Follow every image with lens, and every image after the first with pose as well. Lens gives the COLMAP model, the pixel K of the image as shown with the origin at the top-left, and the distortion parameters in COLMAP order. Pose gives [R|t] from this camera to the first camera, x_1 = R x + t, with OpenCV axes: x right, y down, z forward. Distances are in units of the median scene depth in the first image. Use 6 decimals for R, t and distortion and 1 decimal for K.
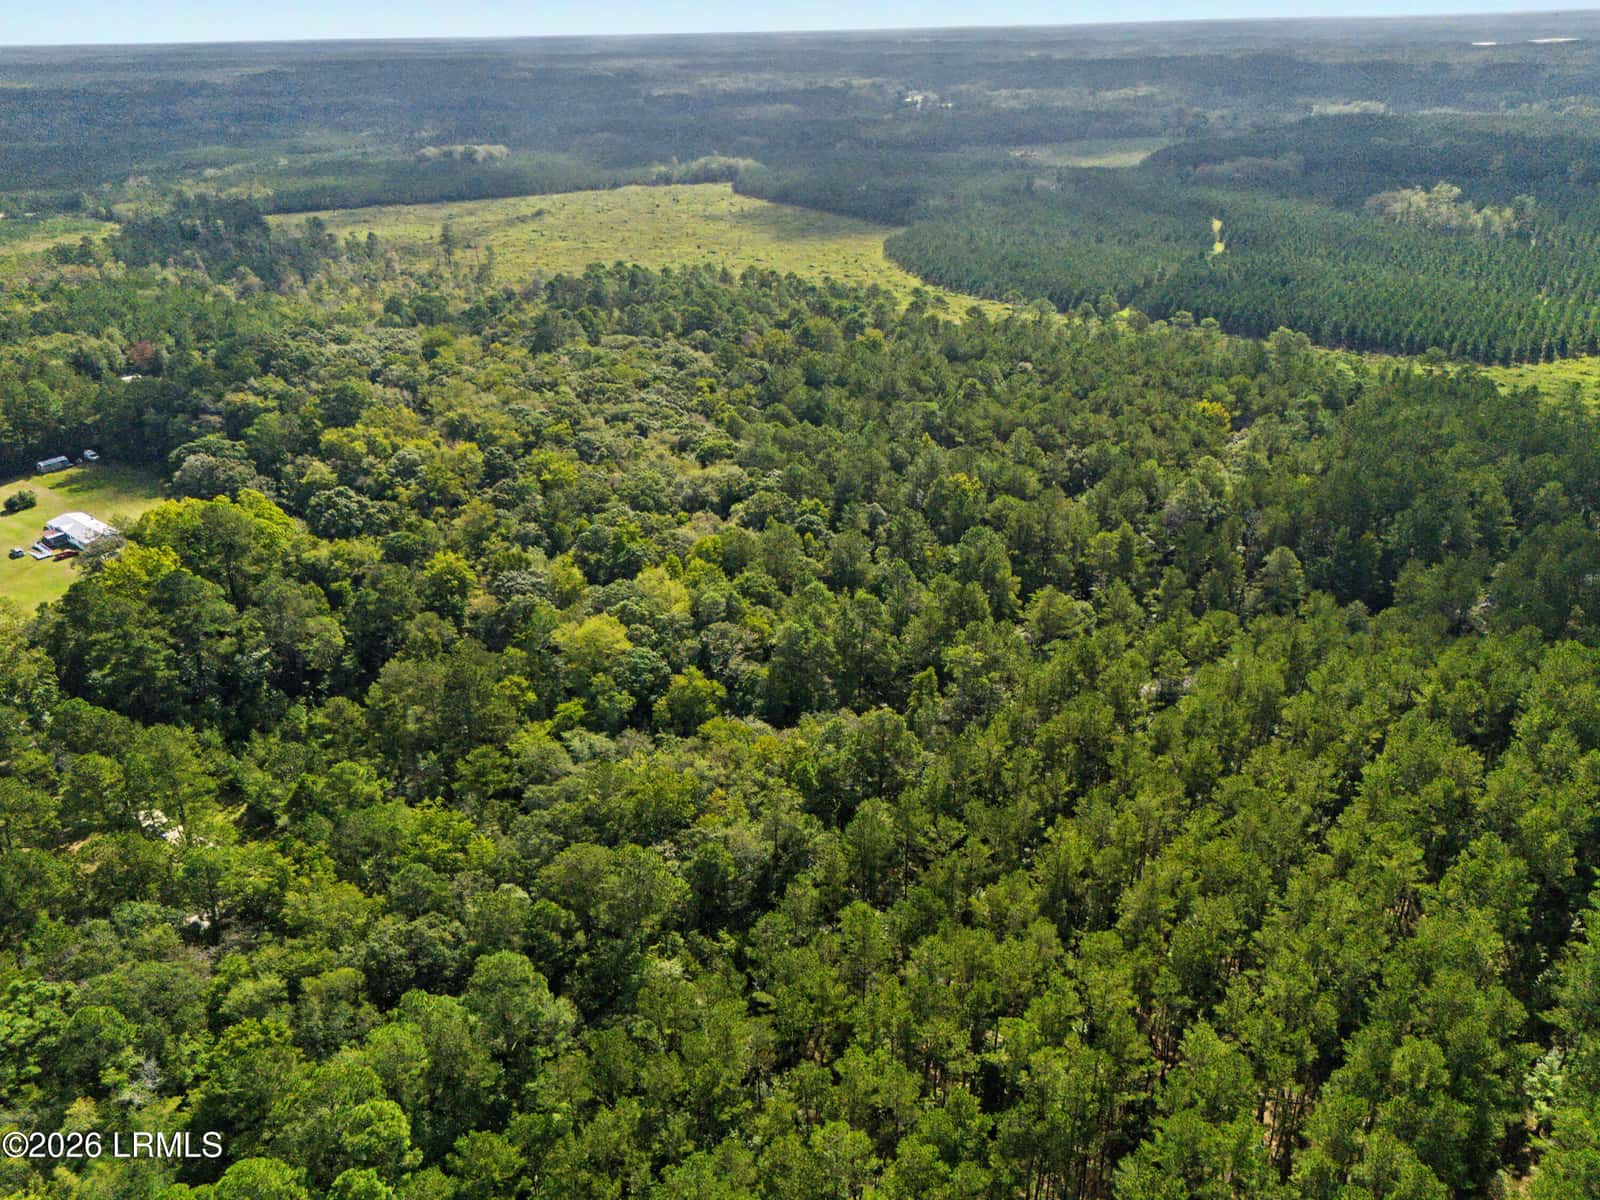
lens RADIAL K [[1173.3, 0, 800.0], [0, 1173.3, 600.0], [0, 0, 1]] dist [0.068081, -0.056083]
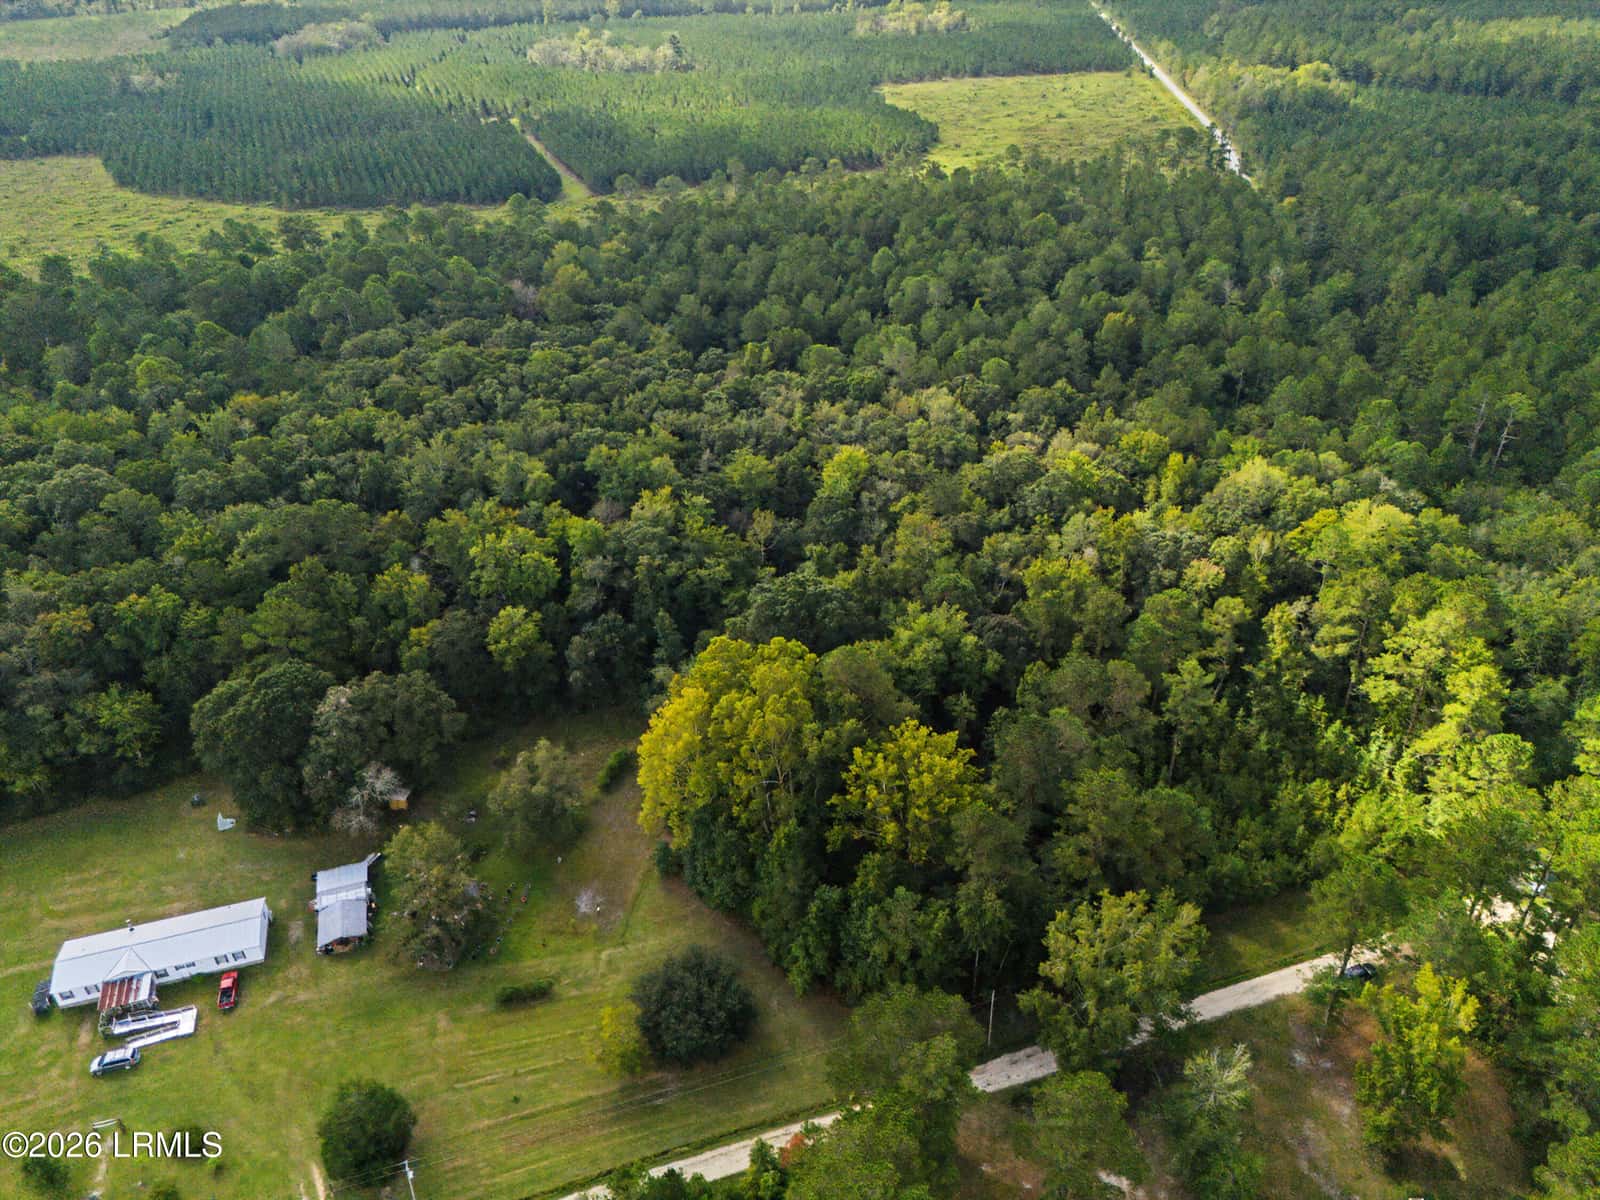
lens RADIAL K [[1166.9, 0, 800.0], [0, 1166.9, 600.0], [0, 0, 1]] dist [0.047047, -0.025692]
pose [[0.573653, -0.441150, 0.690152, -0.741410], [0.372816, 0.890863, 0.259561, -0.222376], [-0.729336, 0.108402, 0.675513, 0.463469]]
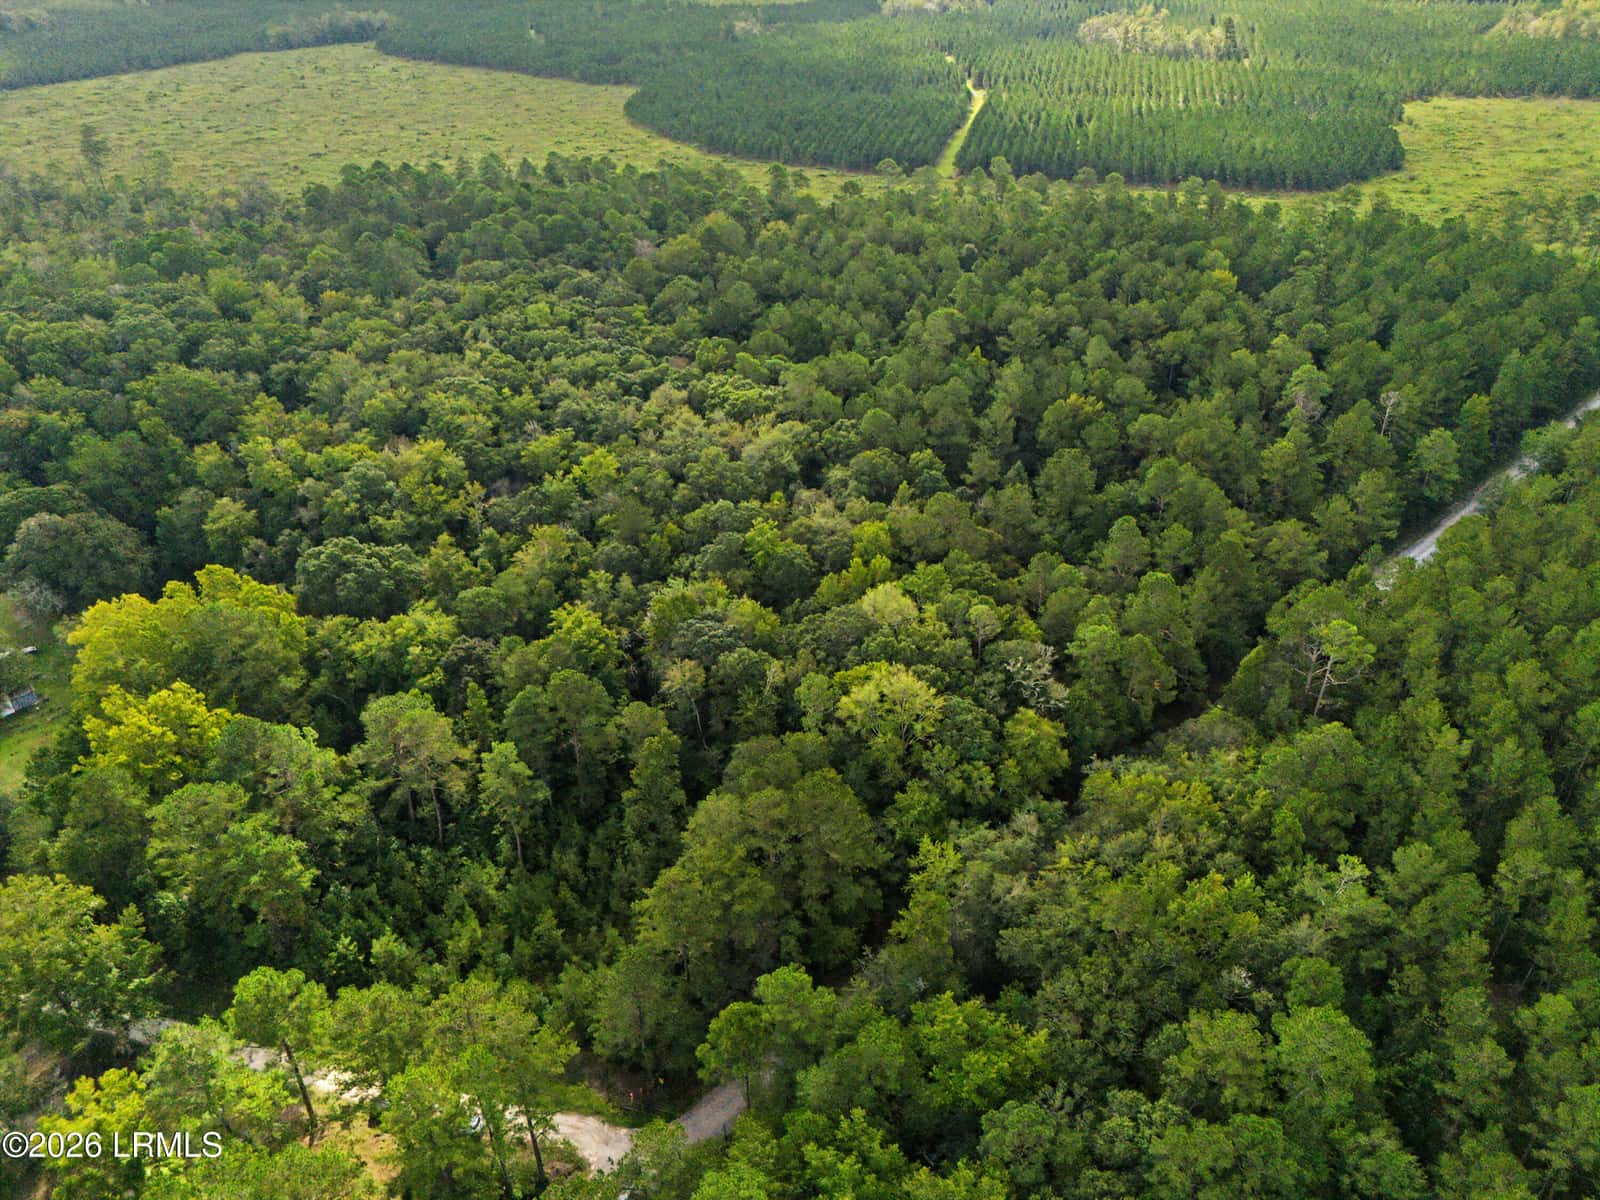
lens RADIAL K [[1166.9, 0, 800.0], [0, 1166.9, 600.0], [0, 0, 1]] dist [0.047047, -0.025692]
pose [[0.941068, -0.194812, 0.276476, -0.283846], [0.160555, 0.976792, 0.141775, -0.100599], [-0.297679, -0.089030, 0.950506, 0.190274]]
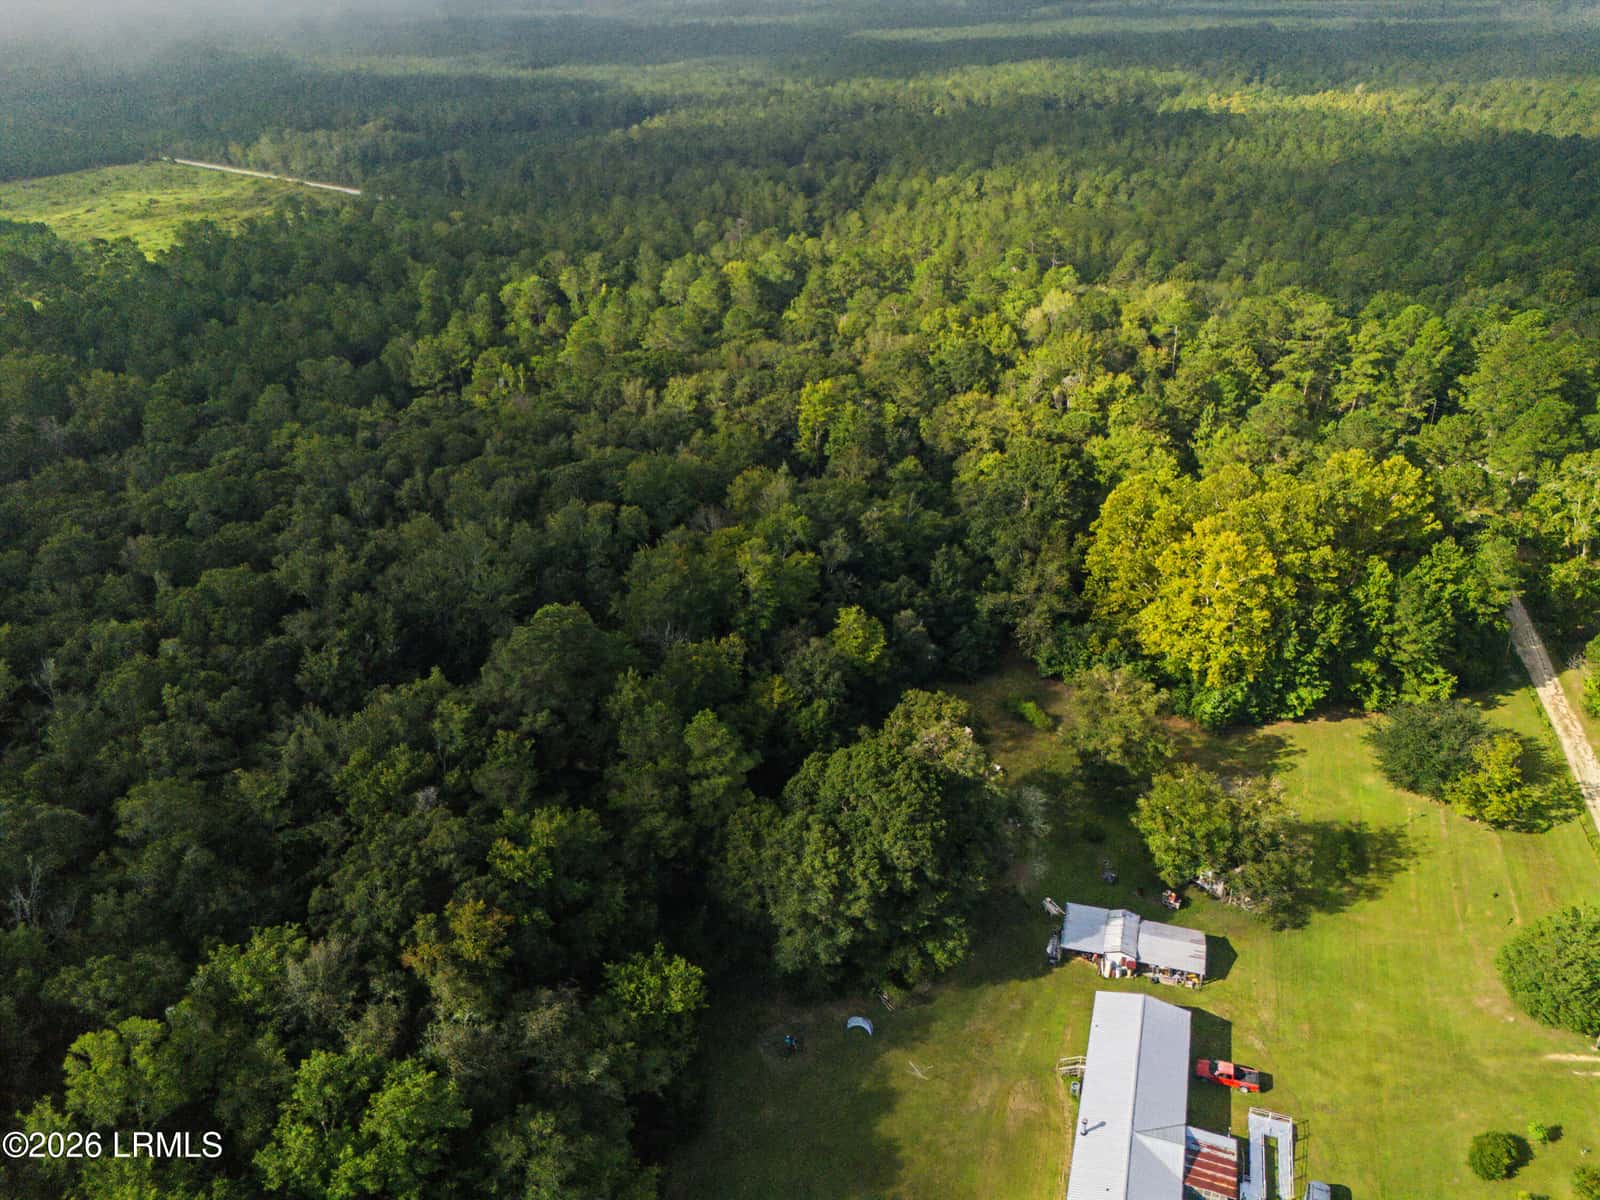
lens RADIAL K [[1173.3, 0, 800.0], [0, 1173.3, 600.0], [0, 0, 1]] dist [0.068081, -0.056083]
pose [[-0.339581, -0.429916, 0.836574, -0.803557], [0.443061, 0.711454, 0.545463, -0.391633], [-0.829688, 0.555883, -0.051118, 1.025862]]
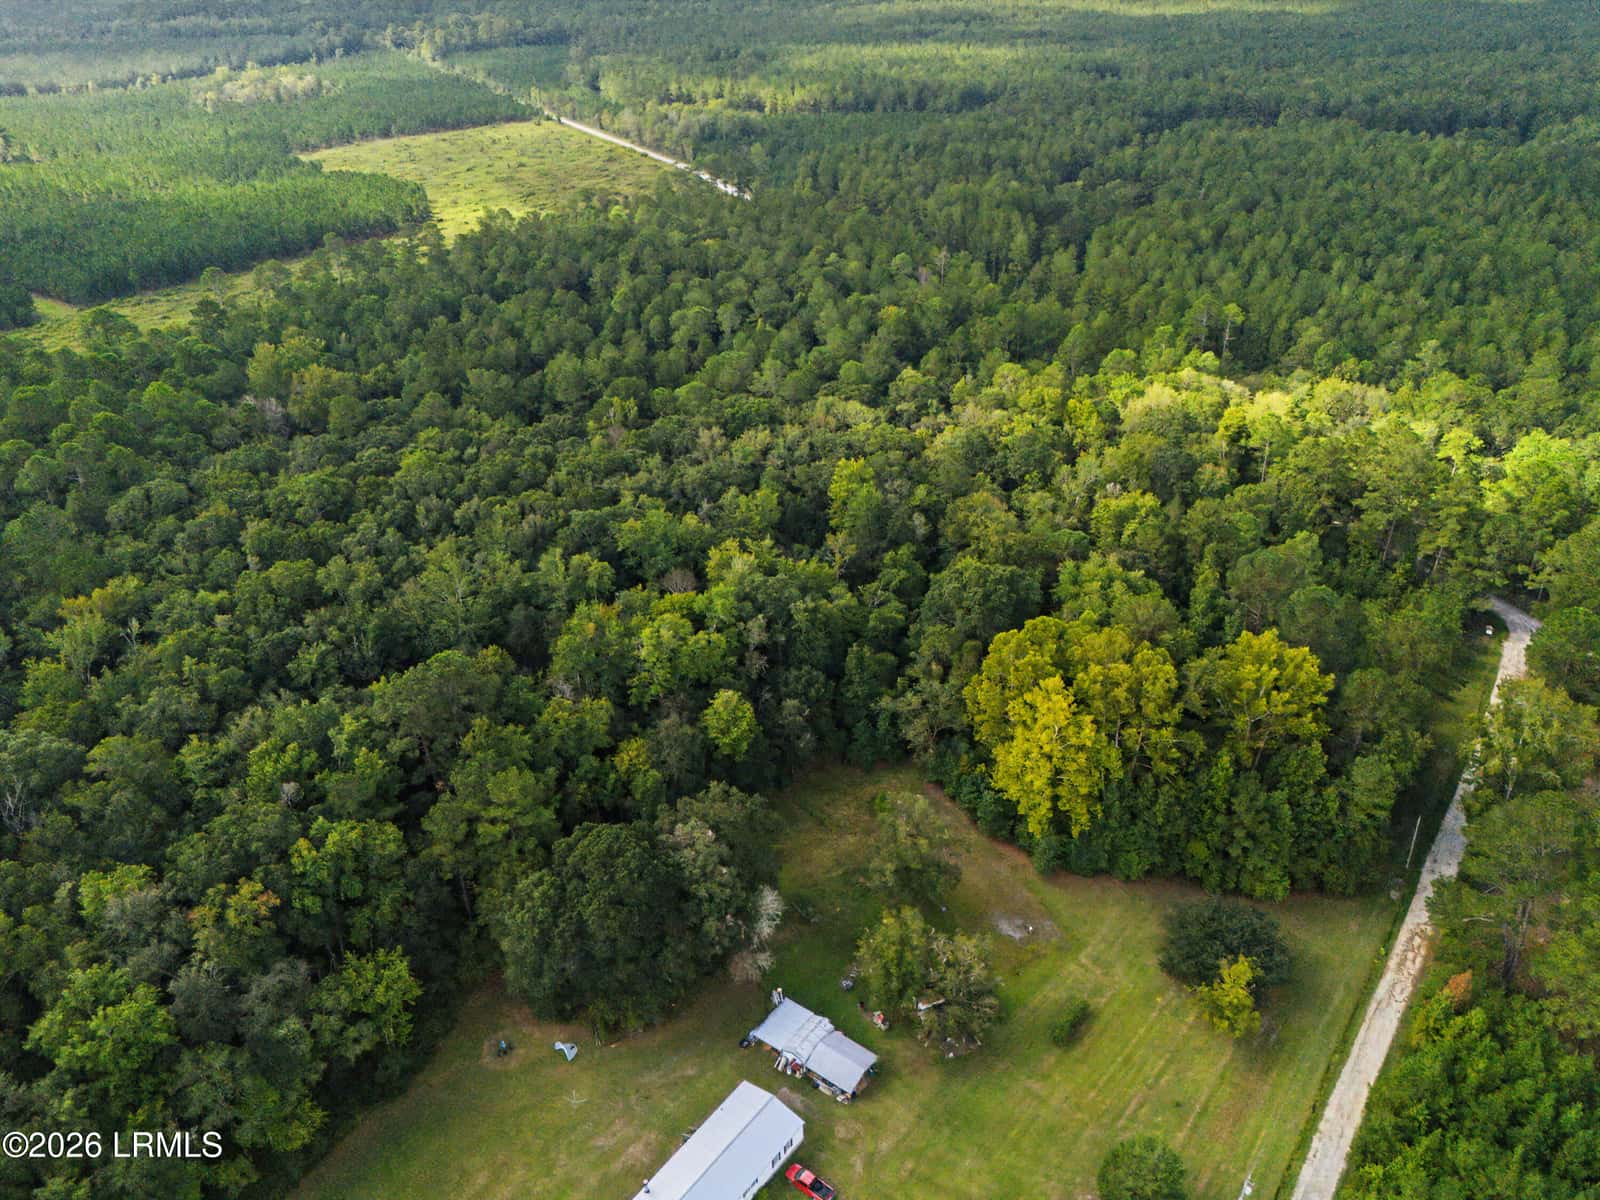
lens RADIAL K [[1173.3, 0, 800.0], [0, 1173.3, 600.0], [0, 0, 1]] dist [0.068081, -0.056083]
pose [[0.001223, -0.499723, 0.866184, -0.865337], [0.457564, 0.770471, 0.443858, -0.379095], [-0.889176, 0.395792, 0.229598, 0.809096]]
